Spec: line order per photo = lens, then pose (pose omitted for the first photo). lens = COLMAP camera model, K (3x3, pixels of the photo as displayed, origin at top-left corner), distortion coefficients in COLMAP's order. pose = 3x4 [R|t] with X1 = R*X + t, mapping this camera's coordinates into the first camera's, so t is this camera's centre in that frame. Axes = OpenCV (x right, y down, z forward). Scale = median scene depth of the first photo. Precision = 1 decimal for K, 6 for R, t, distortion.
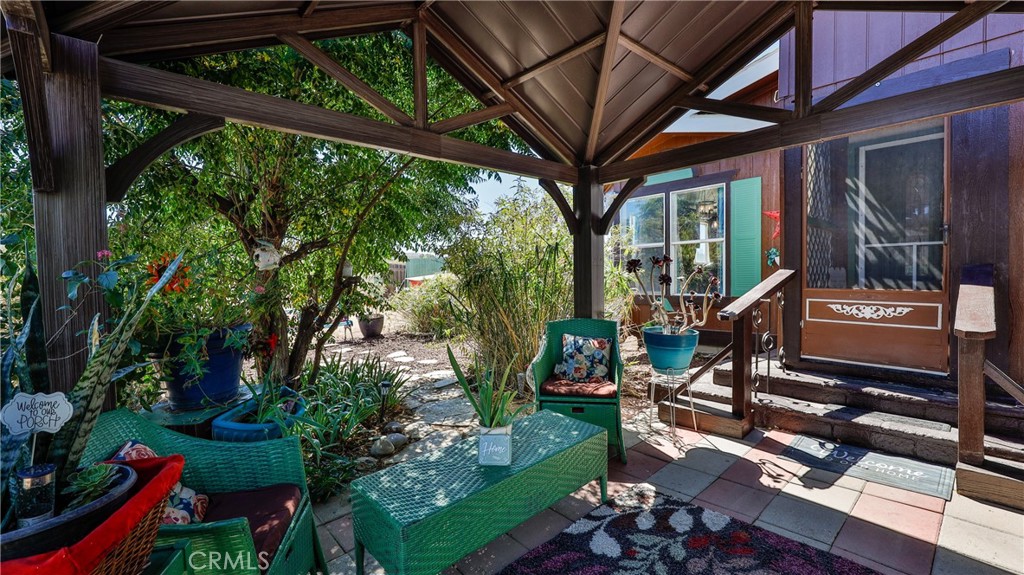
lens RADIAL K [[433.2, 0, 517.6], [0, 433.2, 286.4], [0, 0, 1]] dist [0.001978, -0.000707]
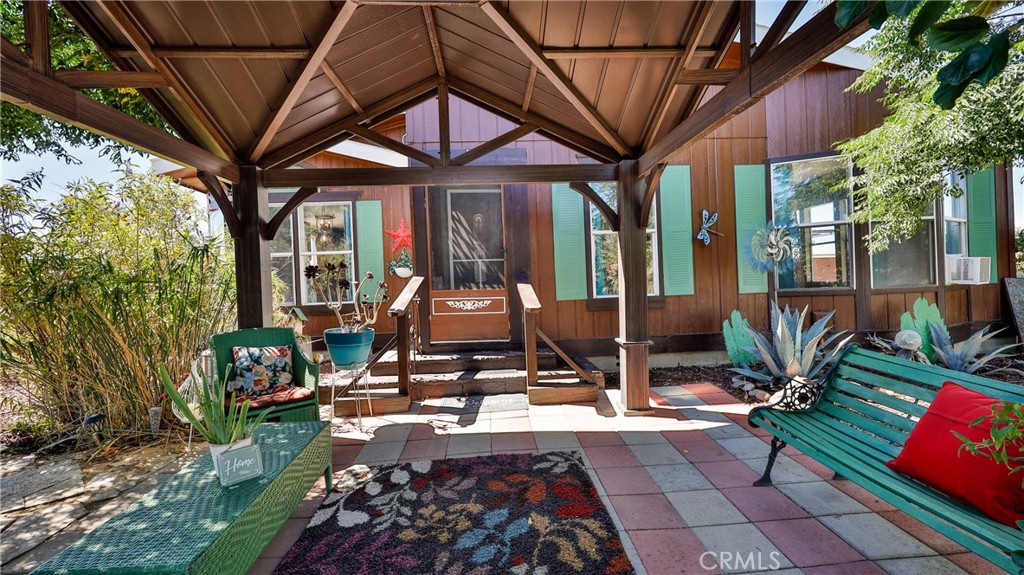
lens RADIAL K [[433.2, 0, 517.4], [0, 433.2, 284.9], [0, 0, 1]] dist [0.001978, -0.000707]
pose [[0.619029, -0.015499, 0.785215, -0.262113], [0.045472, 0.998835, -0.016133, 0.024906], [-0.784051, 0.045692, 0.619013, -0.028967]]
